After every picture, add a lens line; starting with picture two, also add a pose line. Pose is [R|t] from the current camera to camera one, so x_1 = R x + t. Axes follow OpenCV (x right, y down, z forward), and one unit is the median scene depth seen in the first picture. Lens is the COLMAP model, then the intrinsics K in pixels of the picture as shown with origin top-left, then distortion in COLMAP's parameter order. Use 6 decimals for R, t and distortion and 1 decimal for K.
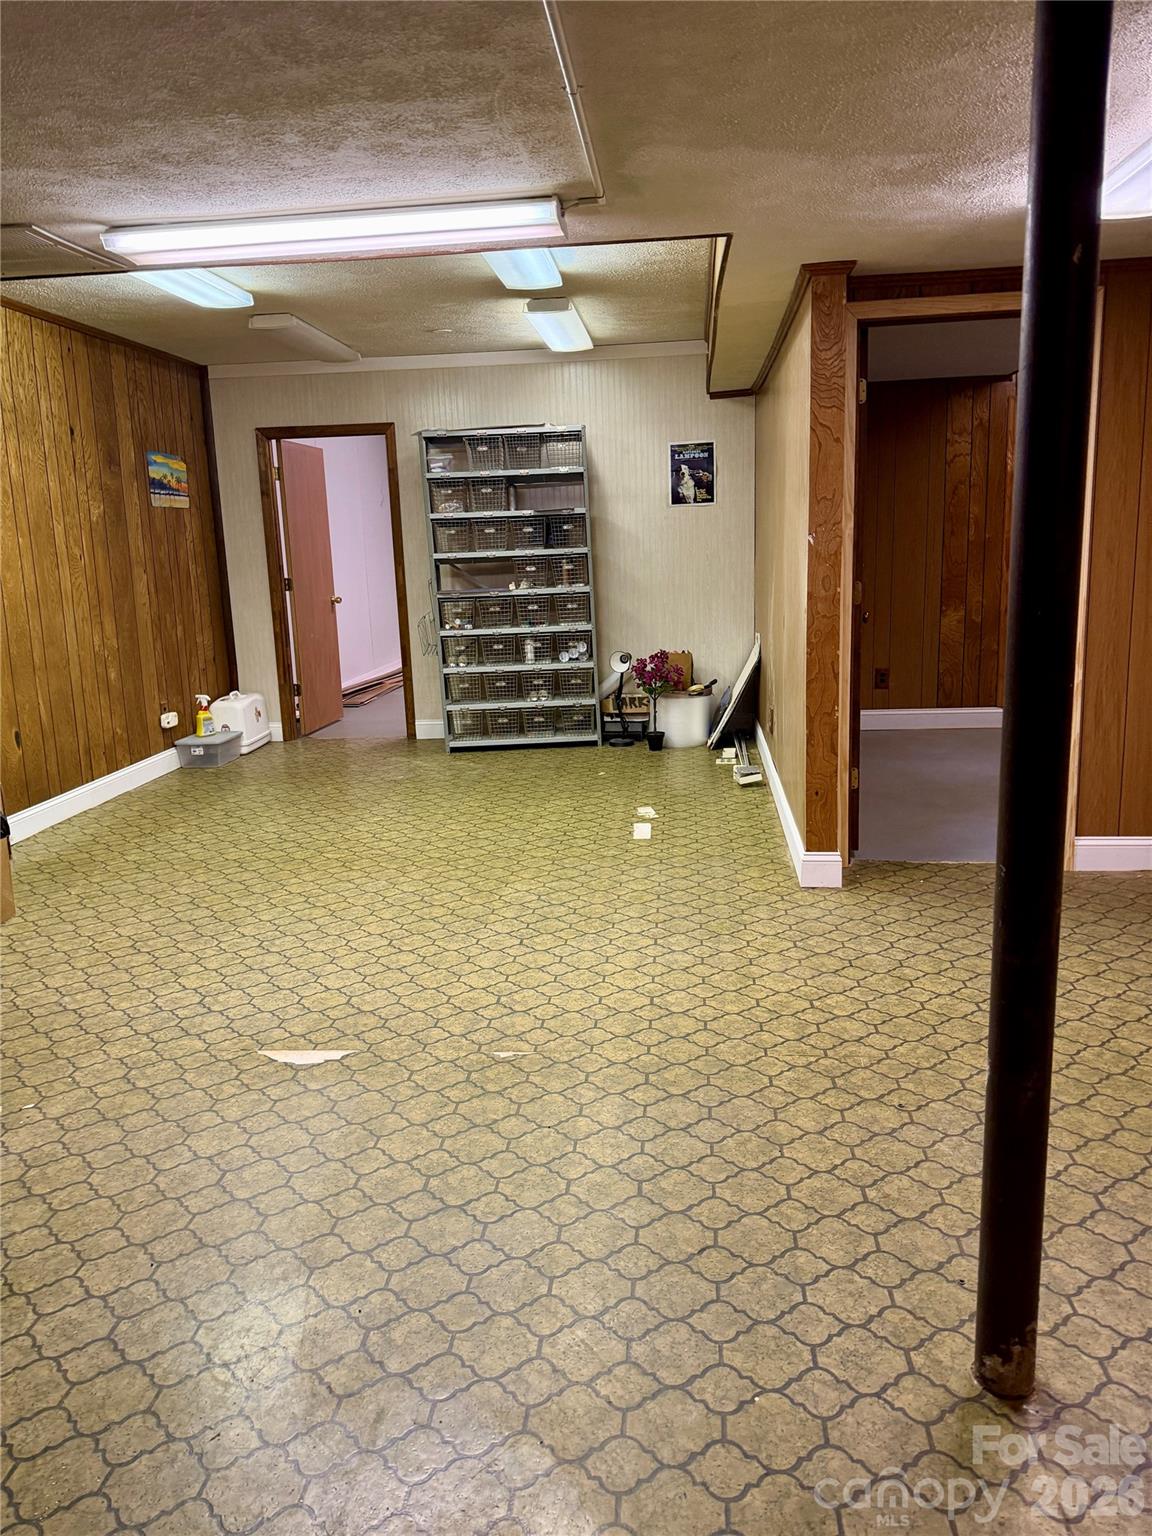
lens RADIAL K [[1136.7, 0, 576.0], [0, 1136.7, 768.0], [0, 0, 1]] dist [0.003334, 0.001465]
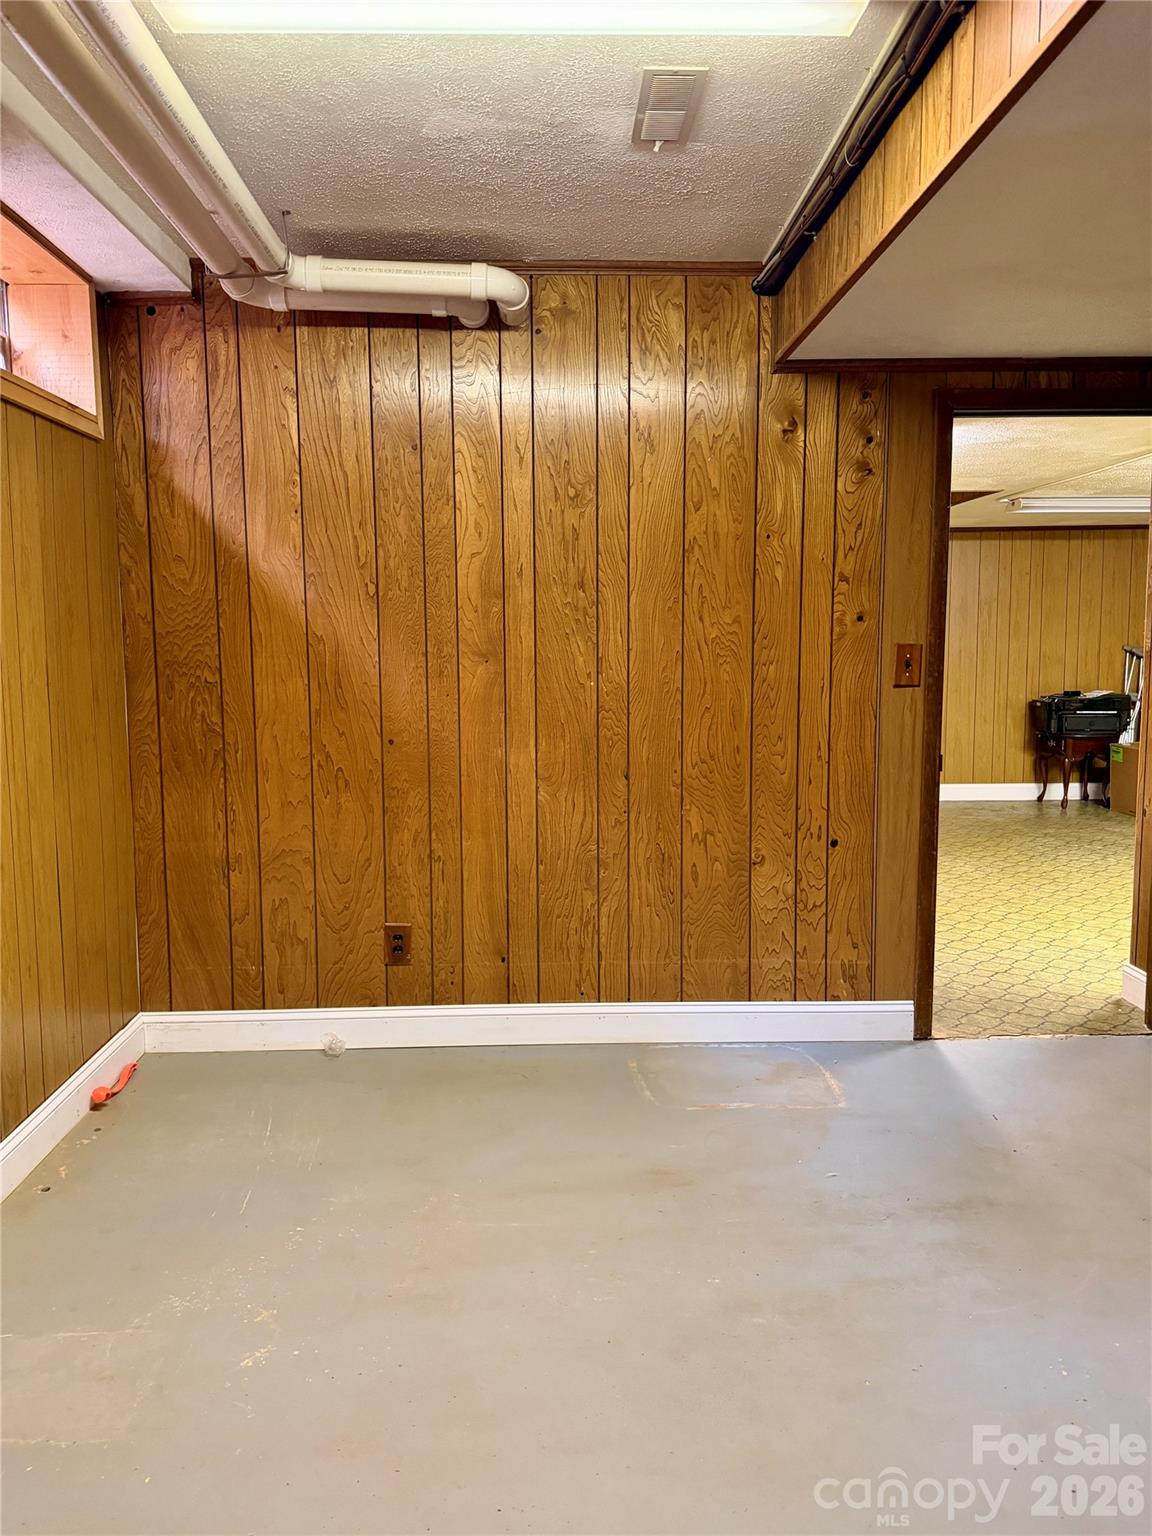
lens RADIAL K [[1136.7, 0, 576.0], [0, 1136.7, 768.0], [0, 0, 1]] dist [0.003334, 0.001465]
pose [[-0.990240, 0.058305, -0.126592, 0.844013], [0.015661, 0.949088, 0.314621, -0.424787], [0.138491, 0.309568, -0.940738, 1.847814]]
